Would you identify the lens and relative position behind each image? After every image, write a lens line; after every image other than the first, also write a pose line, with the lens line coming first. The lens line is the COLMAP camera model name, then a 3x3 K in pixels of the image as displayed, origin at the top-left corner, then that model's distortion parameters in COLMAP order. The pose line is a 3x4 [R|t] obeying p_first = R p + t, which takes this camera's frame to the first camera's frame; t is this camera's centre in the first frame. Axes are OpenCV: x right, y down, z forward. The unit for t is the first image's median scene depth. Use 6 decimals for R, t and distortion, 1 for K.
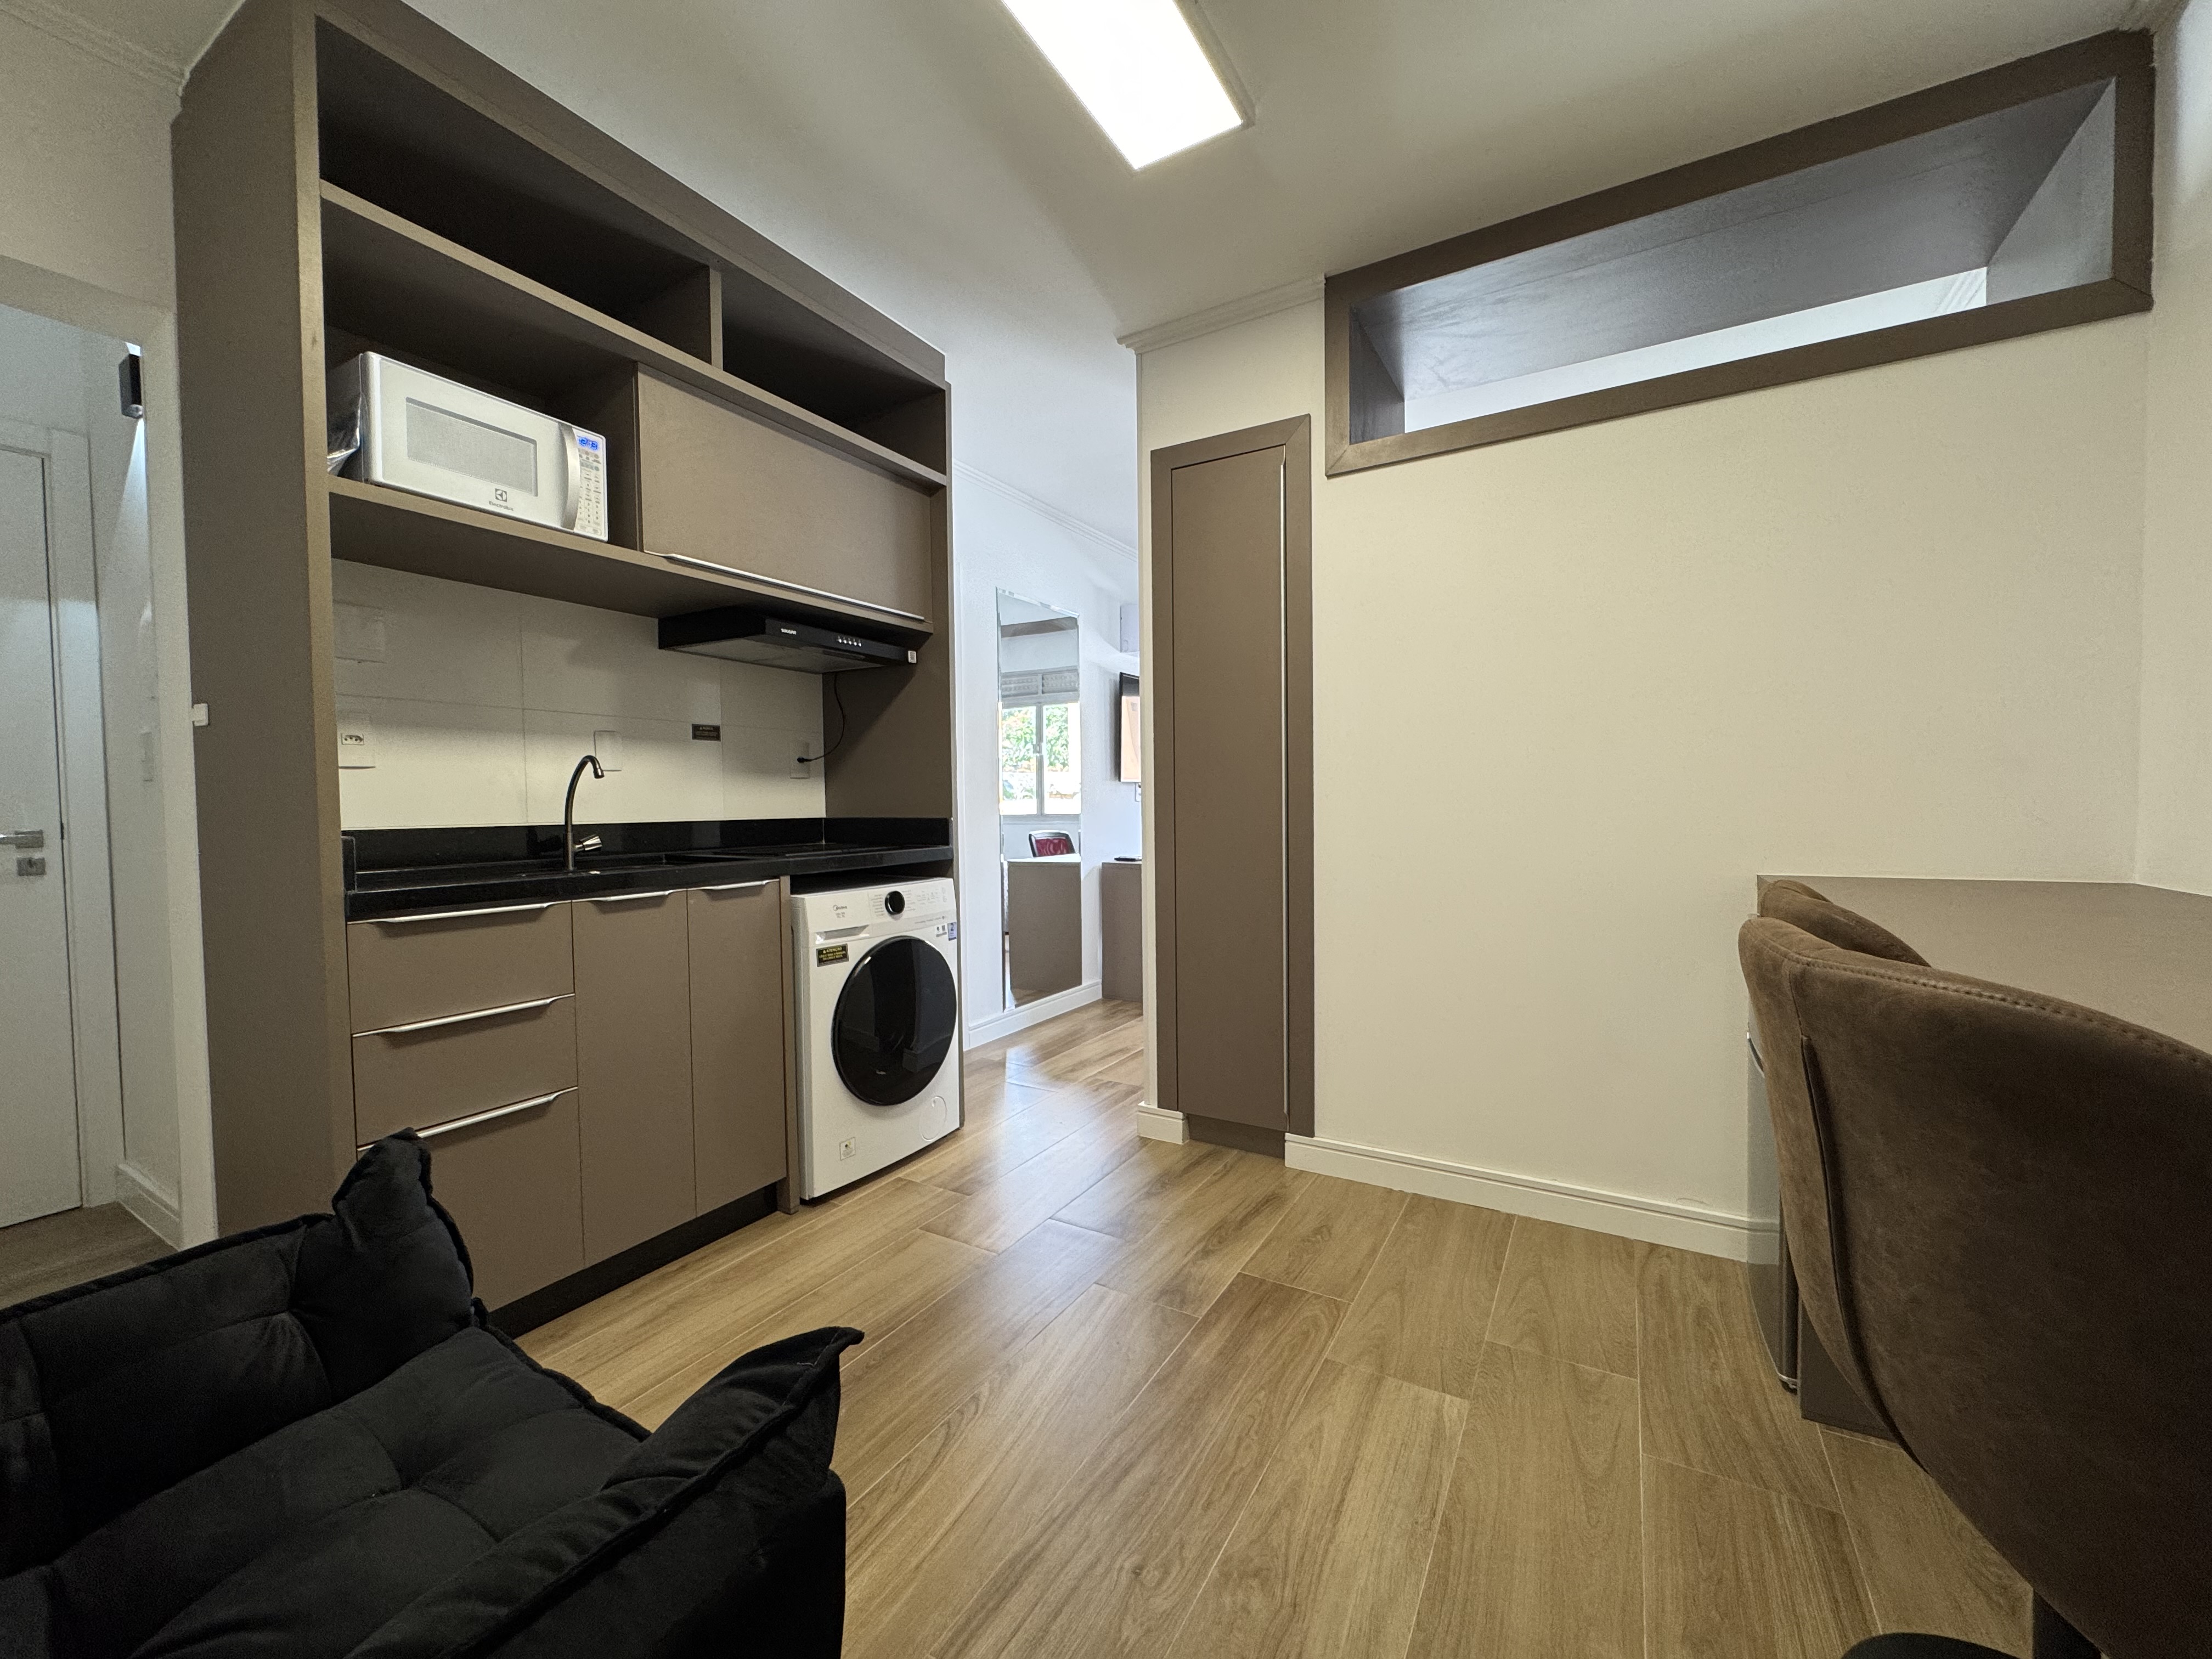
lens RADIAL K [[881.7, 0, 1107.6], [0, 881.7, 832.7], [0, 0, 1]] dist [-0.002767, 0.000248]
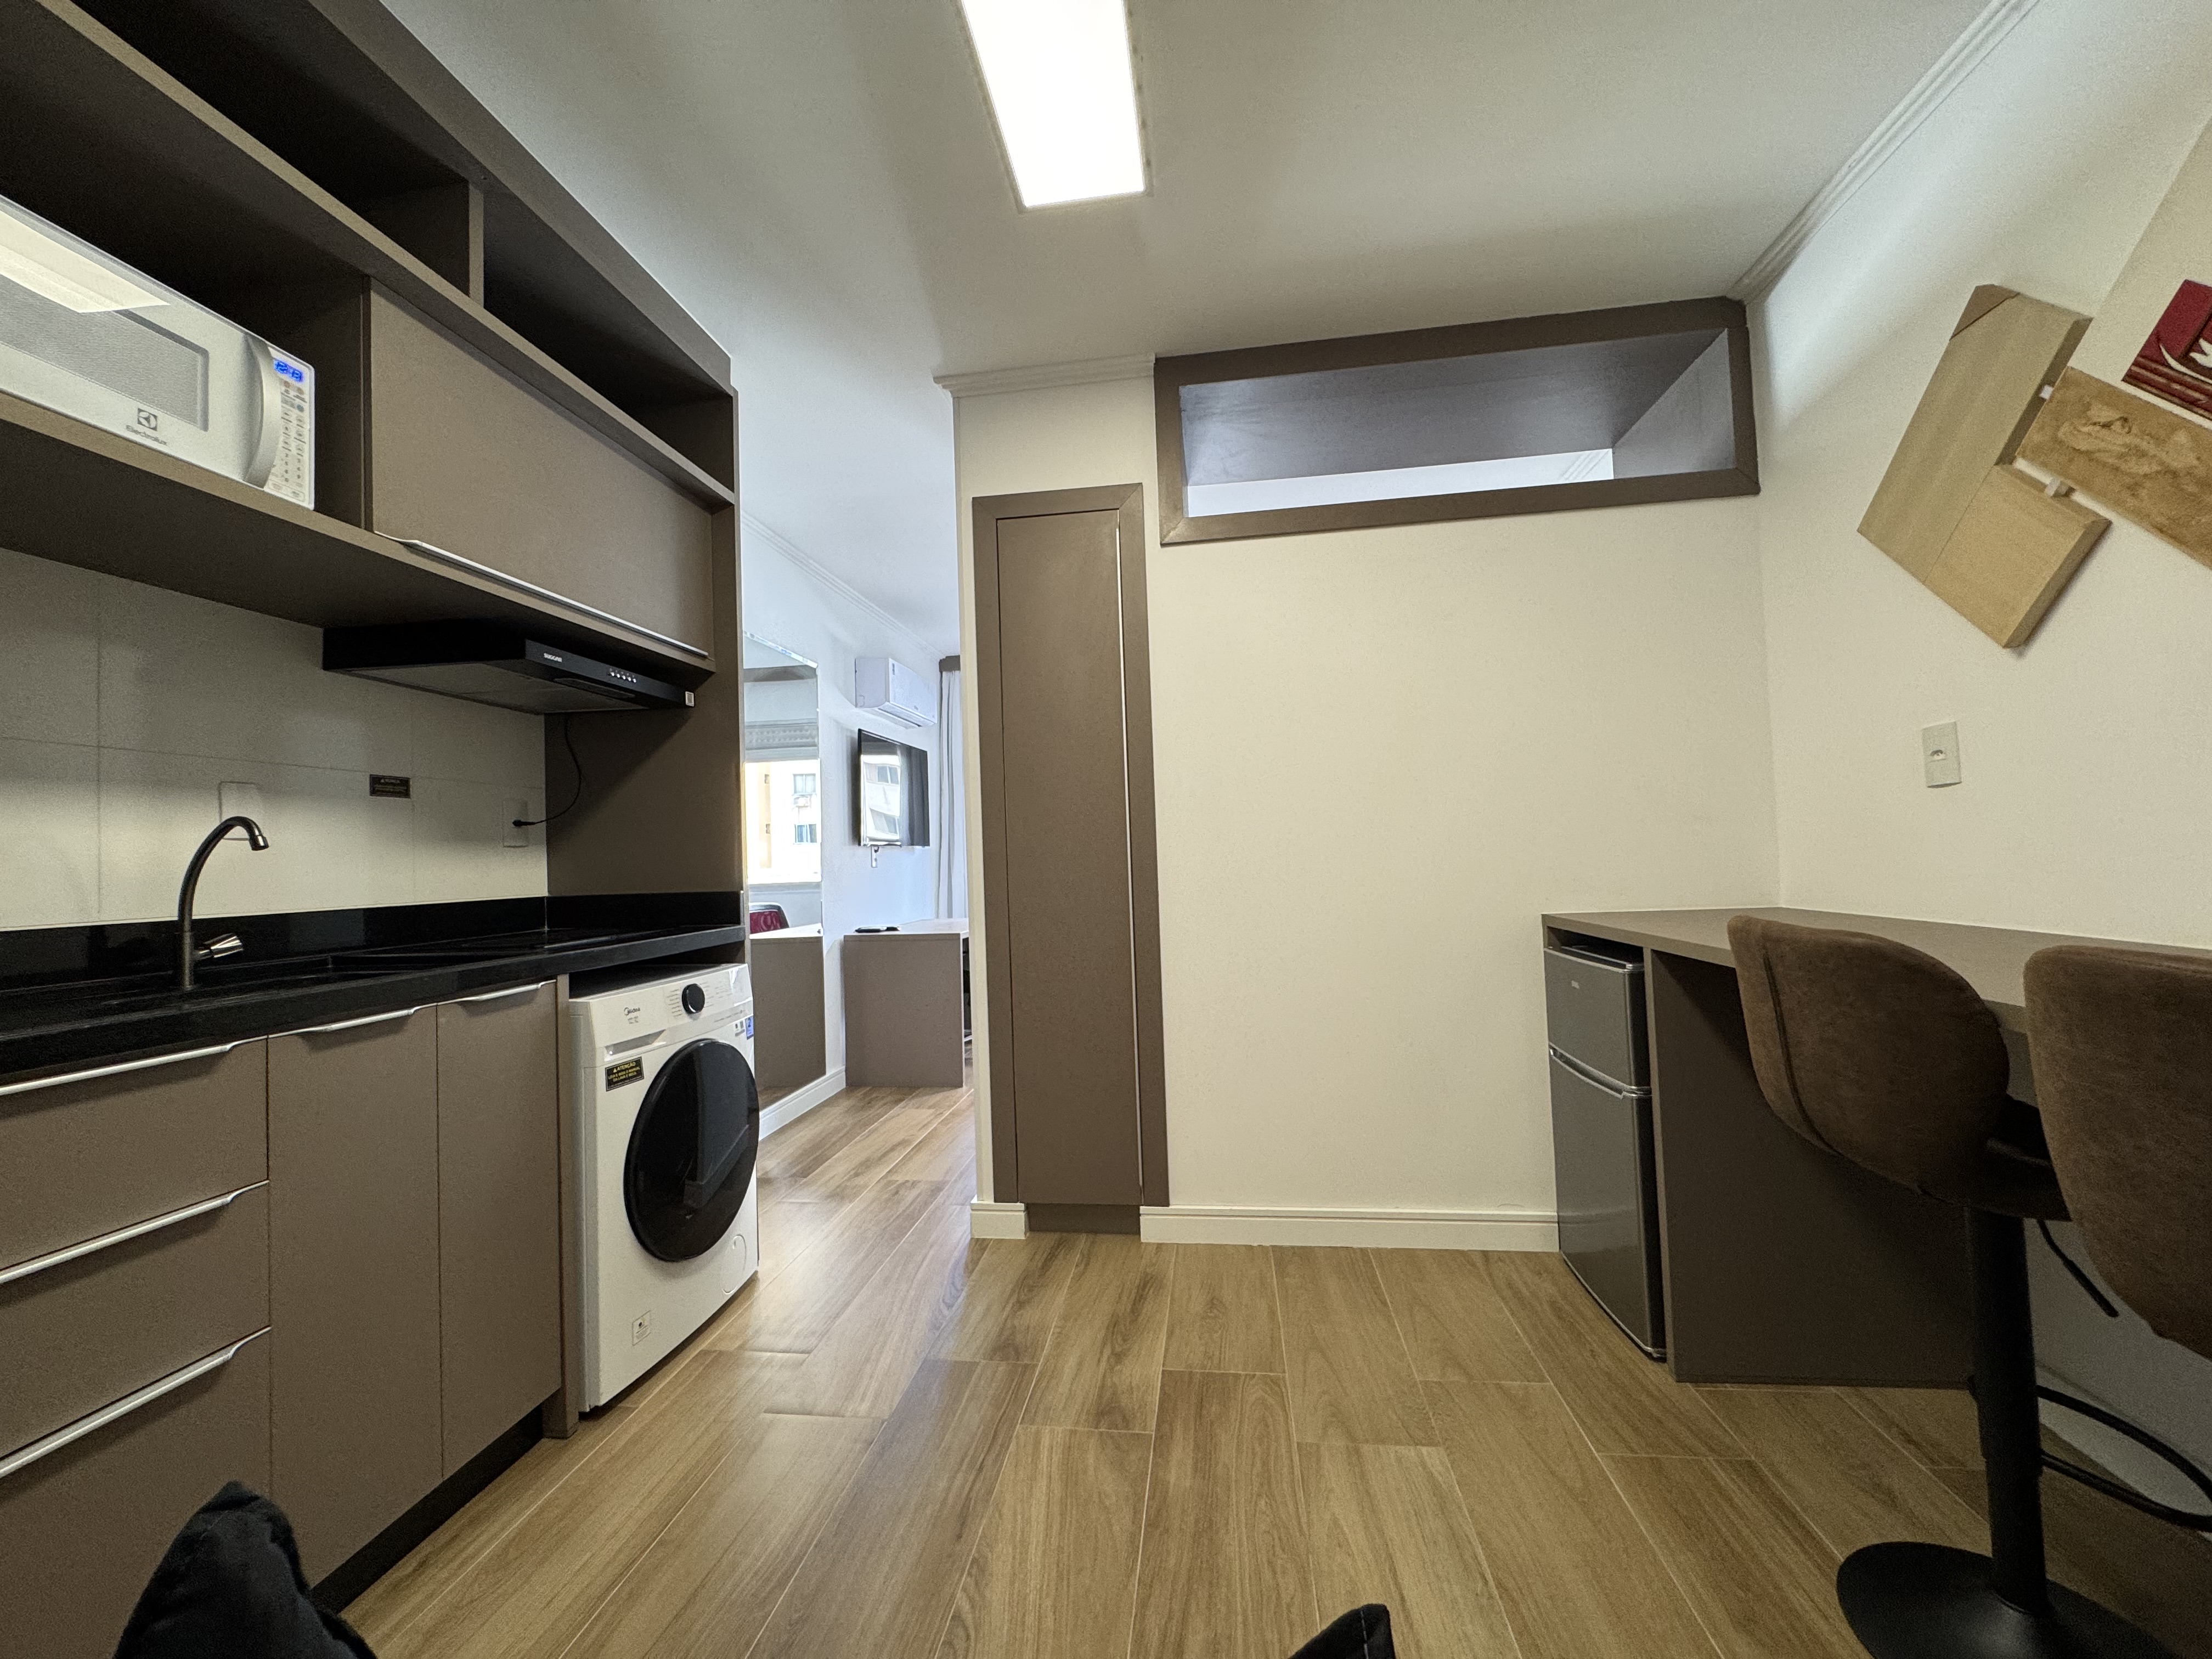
lens RADIAL K [[881.7, 0, 1108.4], [0, 881.7, 831.0], [0, 0, 1]] dist [-0.002767, 0.000248]
pose [[0.920523, -0.009353, 0.390576, -0.231689], [0.038006, 0.997116, -0.065695, -0.006754], [-0.388835, 0.075318, 0.918223, 0.115731]]
